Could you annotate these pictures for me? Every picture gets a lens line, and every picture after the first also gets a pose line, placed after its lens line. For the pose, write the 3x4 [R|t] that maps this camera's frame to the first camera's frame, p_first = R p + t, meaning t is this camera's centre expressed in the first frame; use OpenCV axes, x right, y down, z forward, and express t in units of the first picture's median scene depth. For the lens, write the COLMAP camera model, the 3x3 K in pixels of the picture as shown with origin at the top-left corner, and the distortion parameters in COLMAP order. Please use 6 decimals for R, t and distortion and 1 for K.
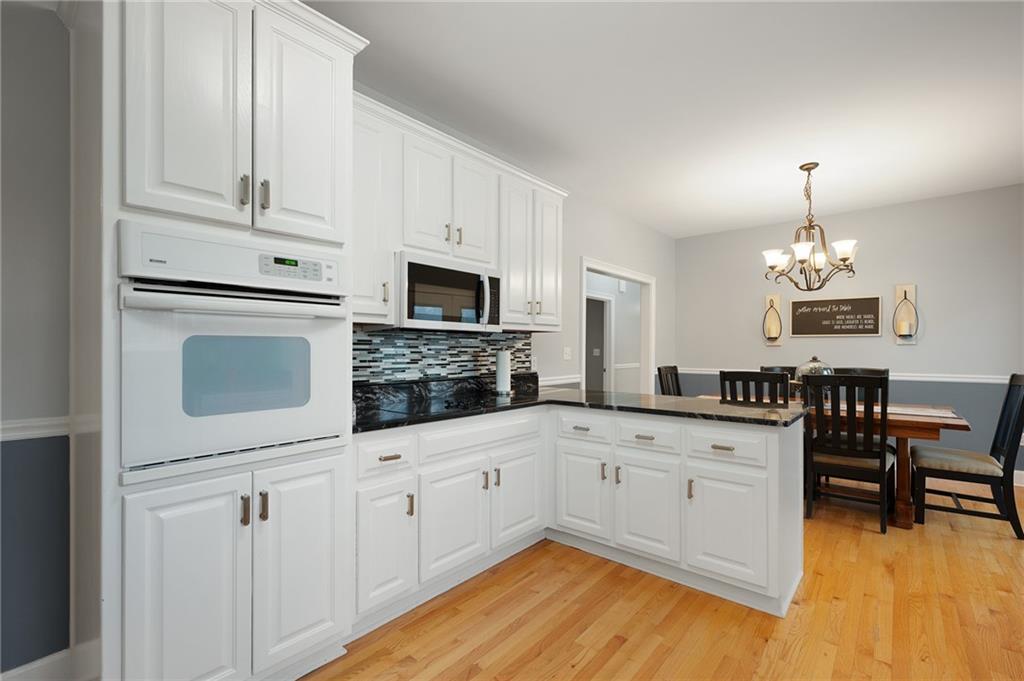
lens RADIAL K [[457.8, 0, 511.5], [0, 457.8, 341.1], [0, 0, 1]] dist [0.001741, 0.000398]
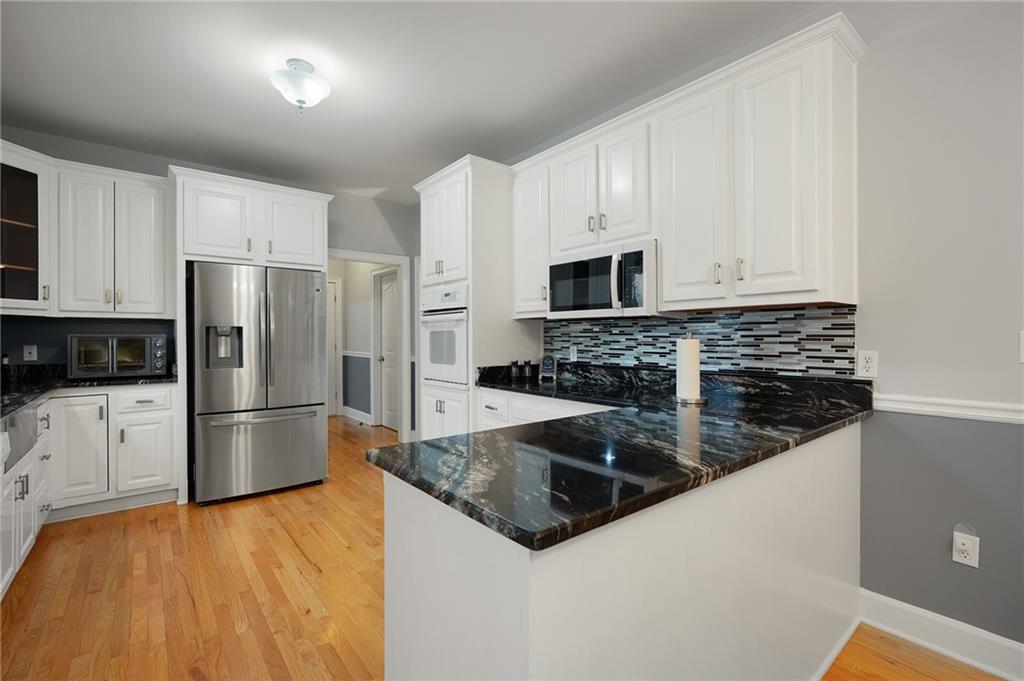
lens RADIAL K [[457.8, 0, 516.6], [0, 457.8, 337.4], [0, 0, 1]] dist [0.001741, 0.000398]
pose [[-0.181764, 0.001294, -0.983341, 0.792749], [0.018100, 0.999834, -0.002030, 0.016720], [0.983176, -0.018167, -0.181757, 0.888535]]
